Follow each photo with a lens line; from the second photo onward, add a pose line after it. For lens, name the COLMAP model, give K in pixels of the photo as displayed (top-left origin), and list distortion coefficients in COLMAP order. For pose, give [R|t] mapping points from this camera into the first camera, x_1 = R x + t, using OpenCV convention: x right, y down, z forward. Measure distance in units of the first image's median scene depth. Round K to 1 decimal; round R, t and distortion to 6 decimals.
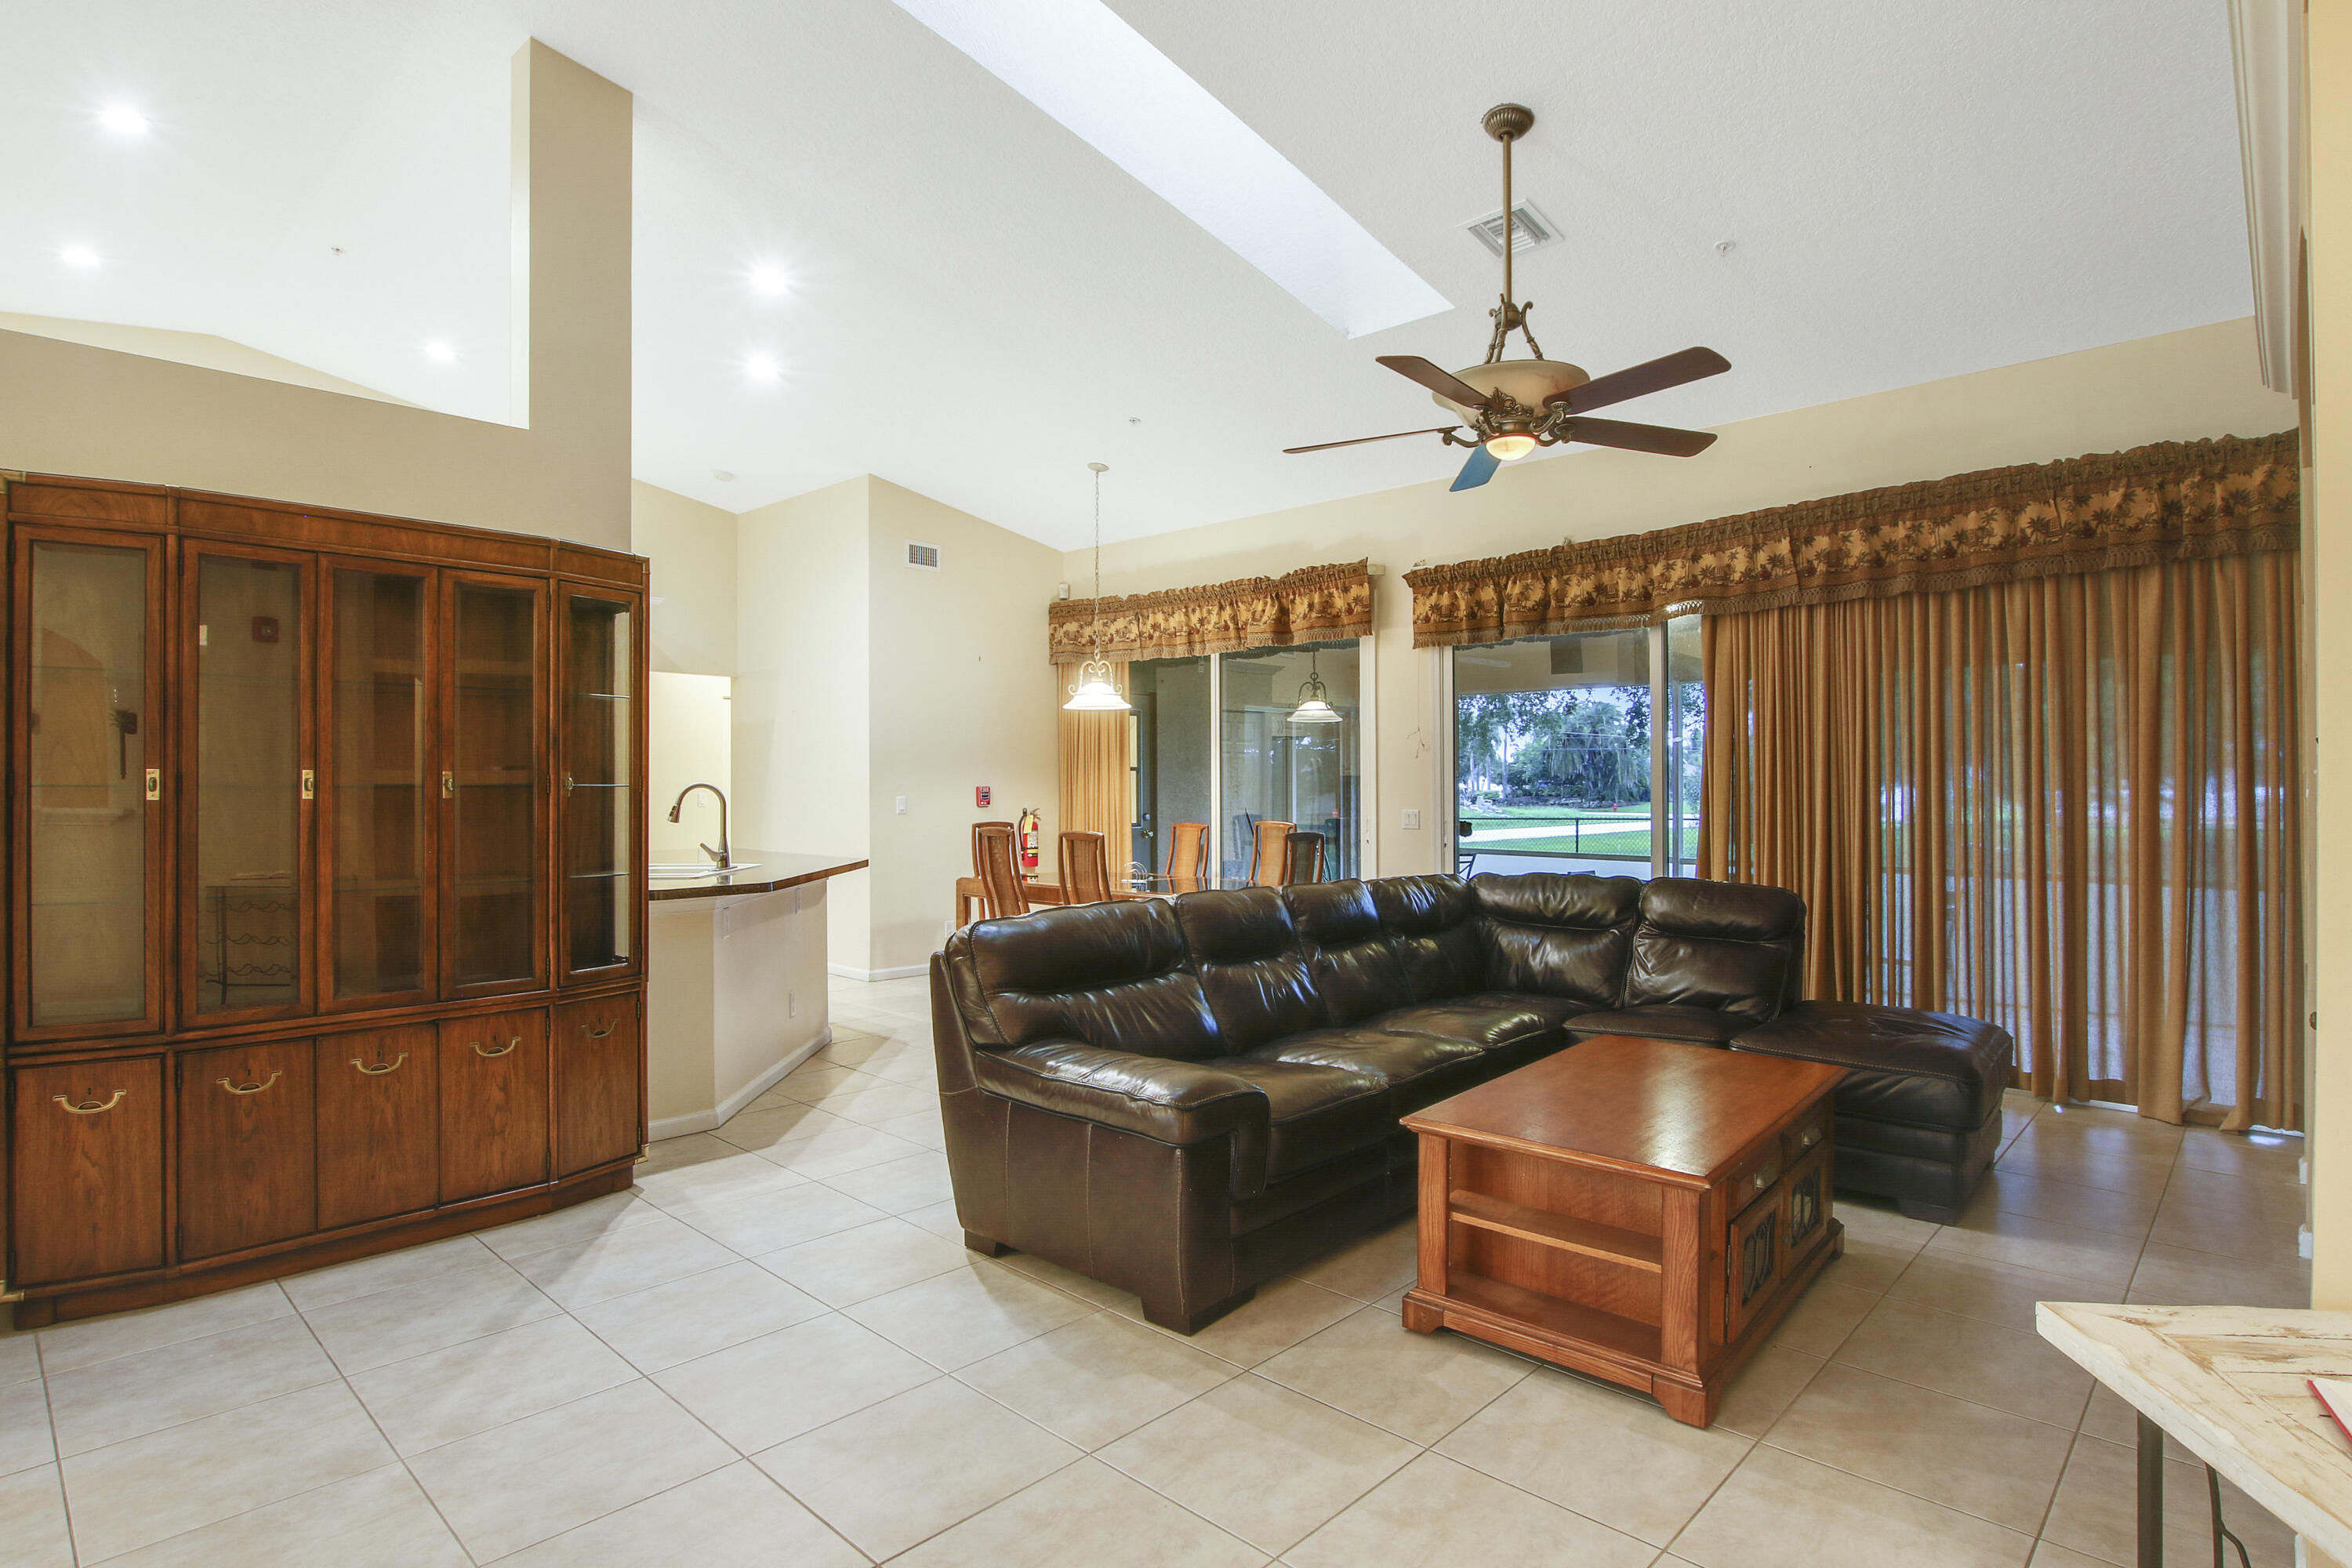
lens RADIAL K [[1220.3, 0, 1187.4], [0, 1220.3, 780.0], [0, 0, 1]] dist [-0.024138, 0.000936]
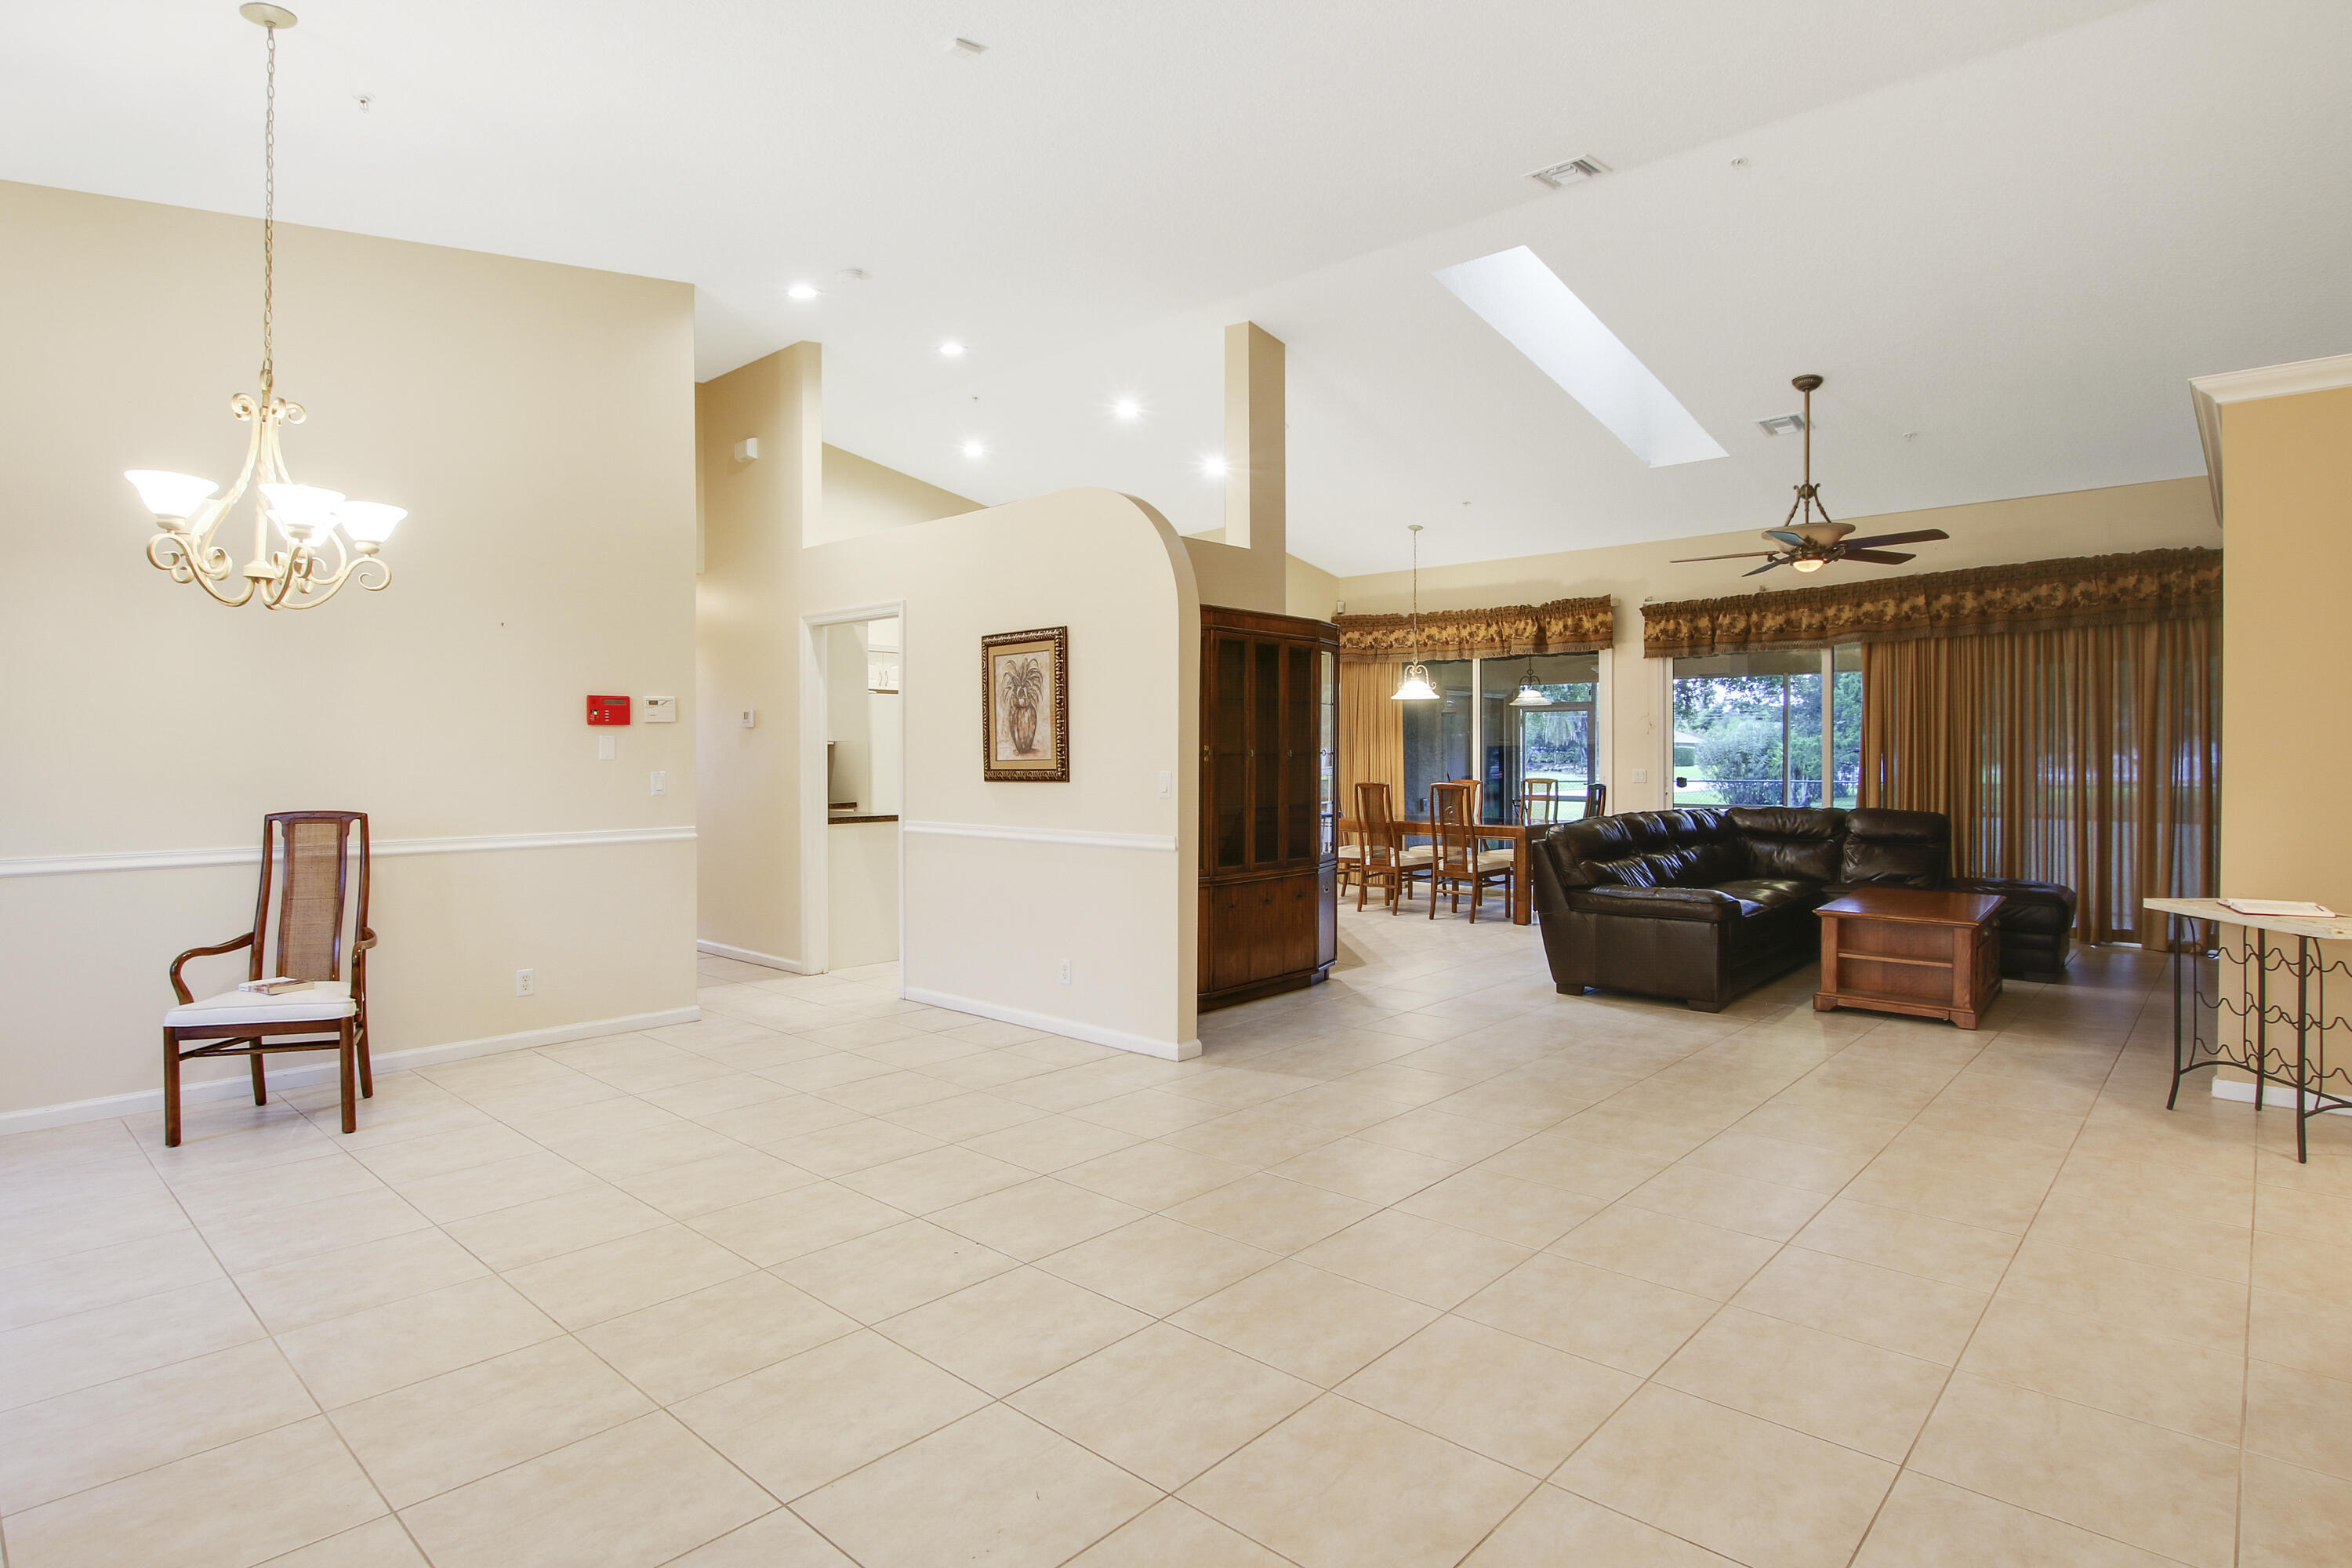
lens RADIAL K [[1221.8, 0, 1185.0], [0, 1221.8, 766.9], [0, 0, 1]] dist [-0.026053, -0.000367]
pose [[0.999893, -0.001889, 0.014487, -0.420199], [0.001661, 0.999875, 0.015749, -0.002523], [-0.014515, -0.015724, 0.999771, -0.483422]]
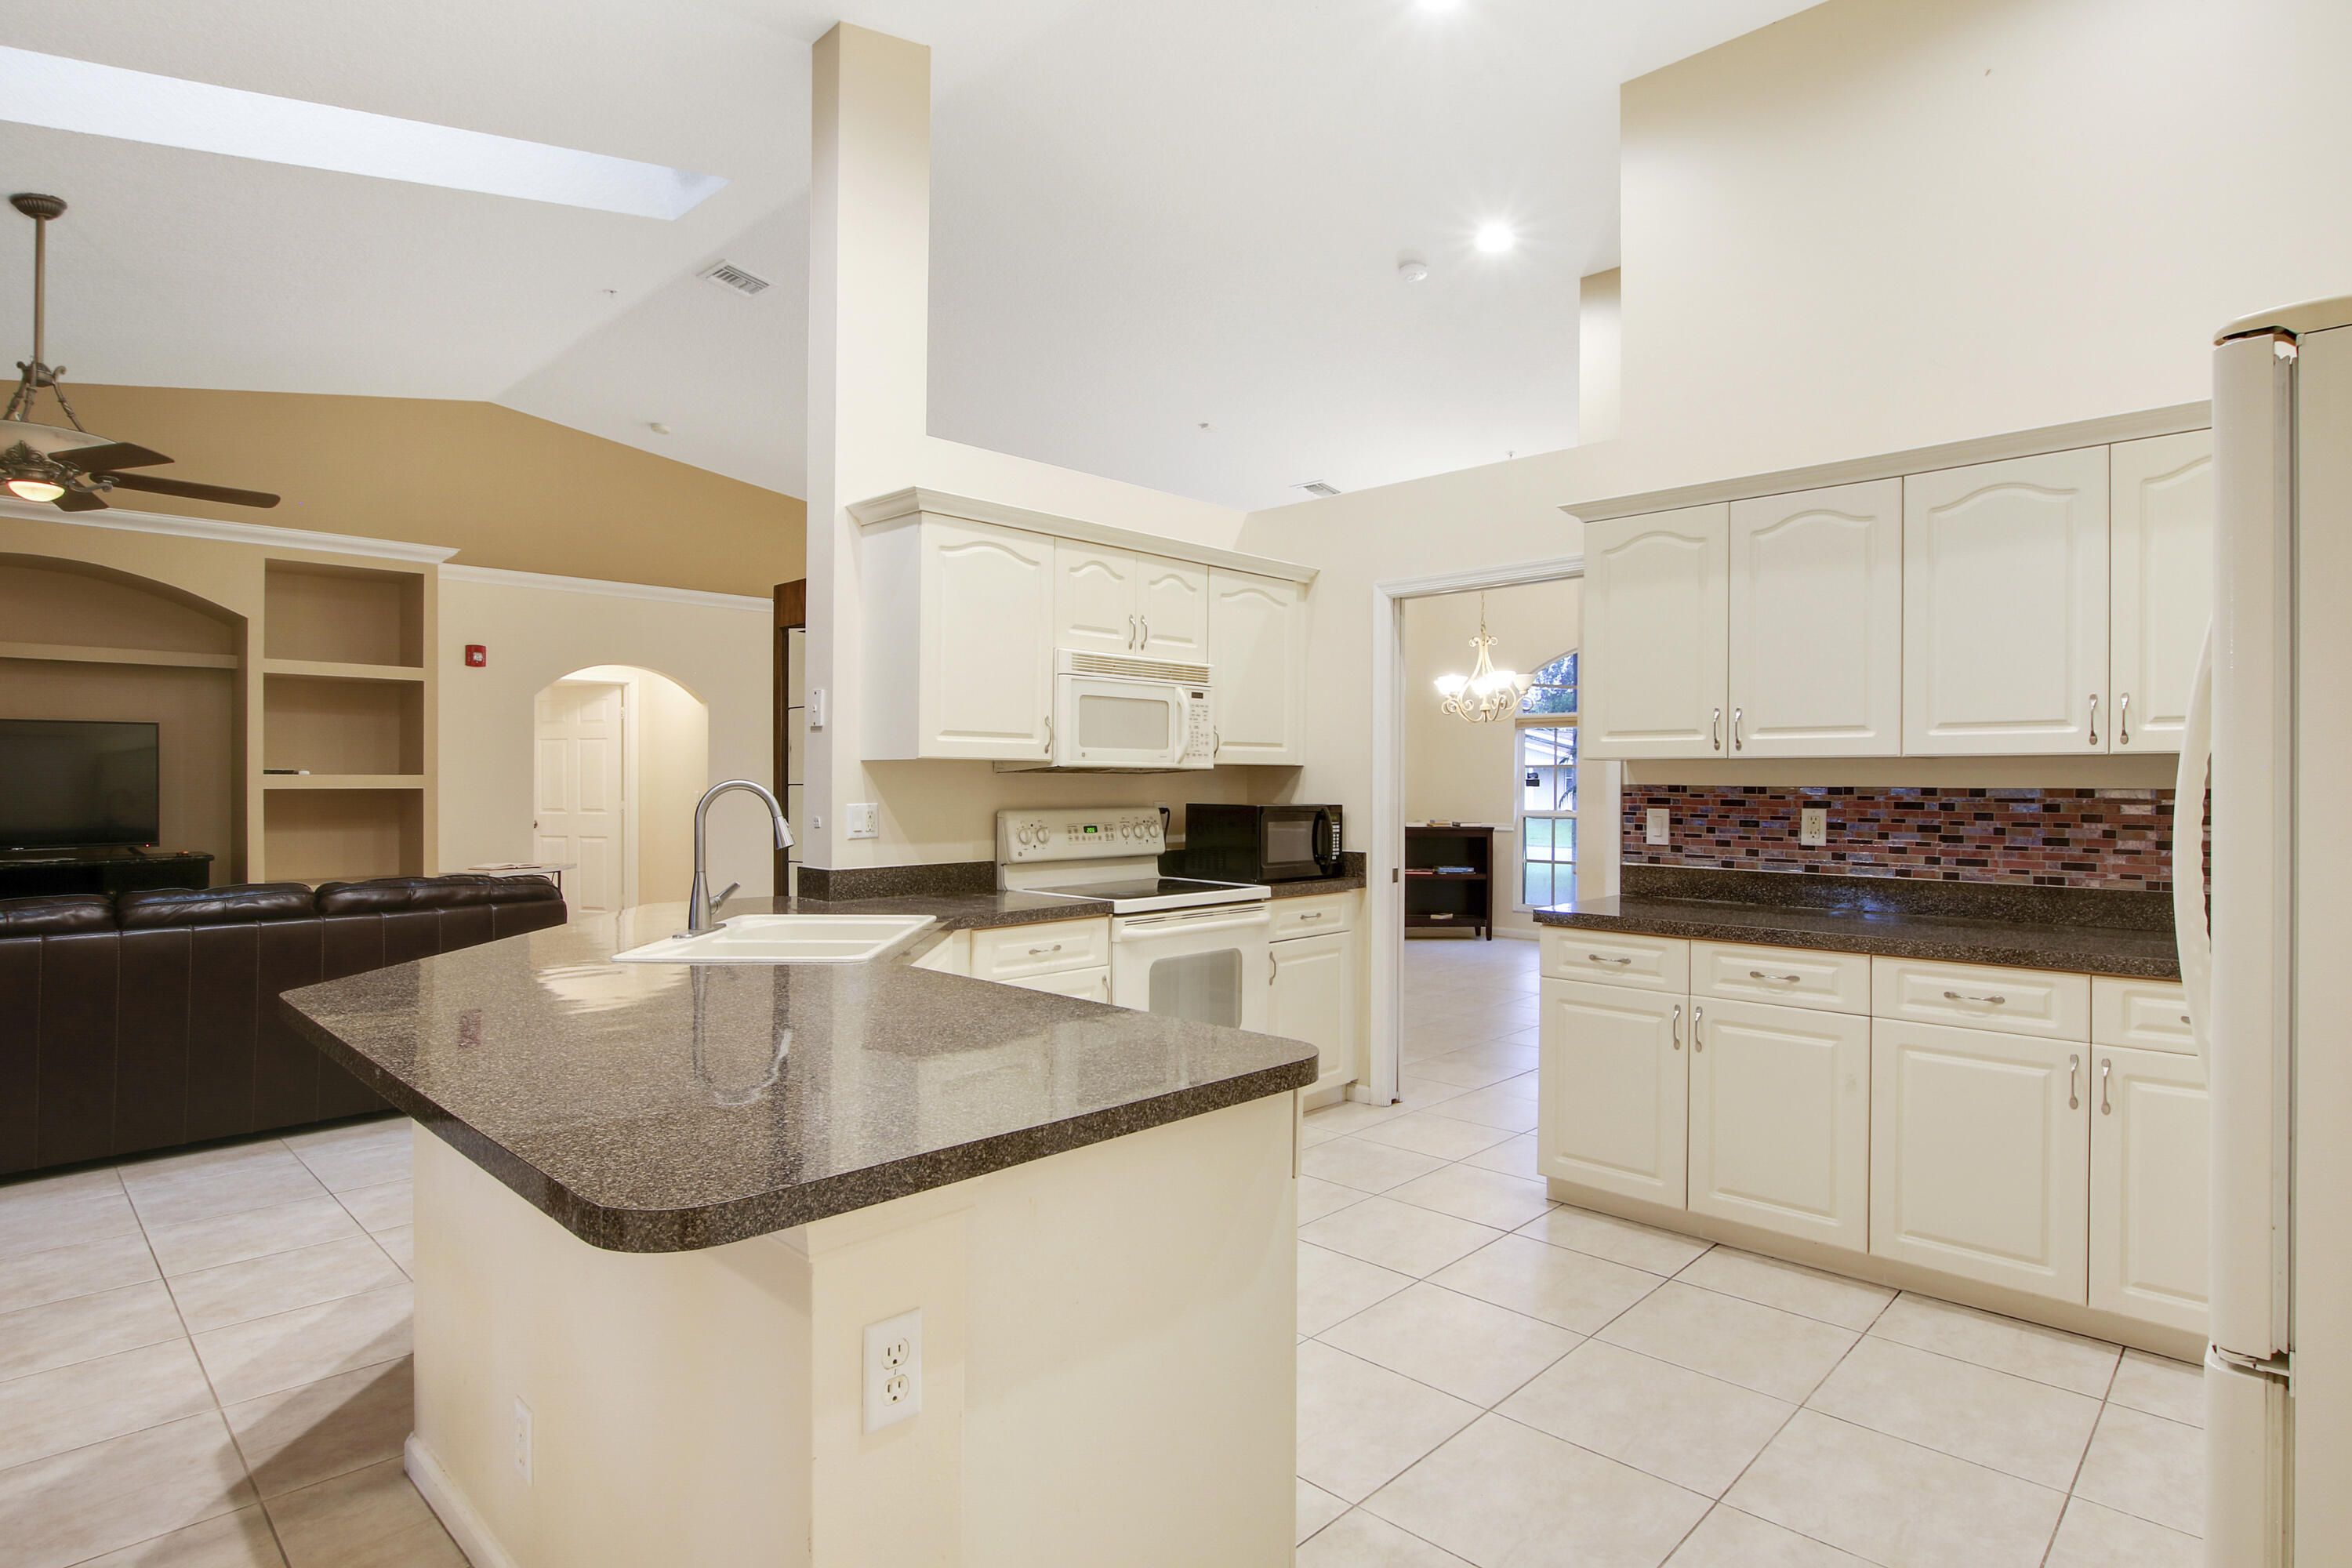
lens RADIAL K [[1229.5, 0, 1195.9], [0, 1229.5, 797.1], [0, 0, 1]] dist [-0.025888, -0.000035]
pose [[-0.999980, -0.001053, 0.006233, -0.514113], [-0.000998, 0.999960, 0.008915, 0.003516], [-0.006242, 0.008908, -0.999941, 1.297714]]
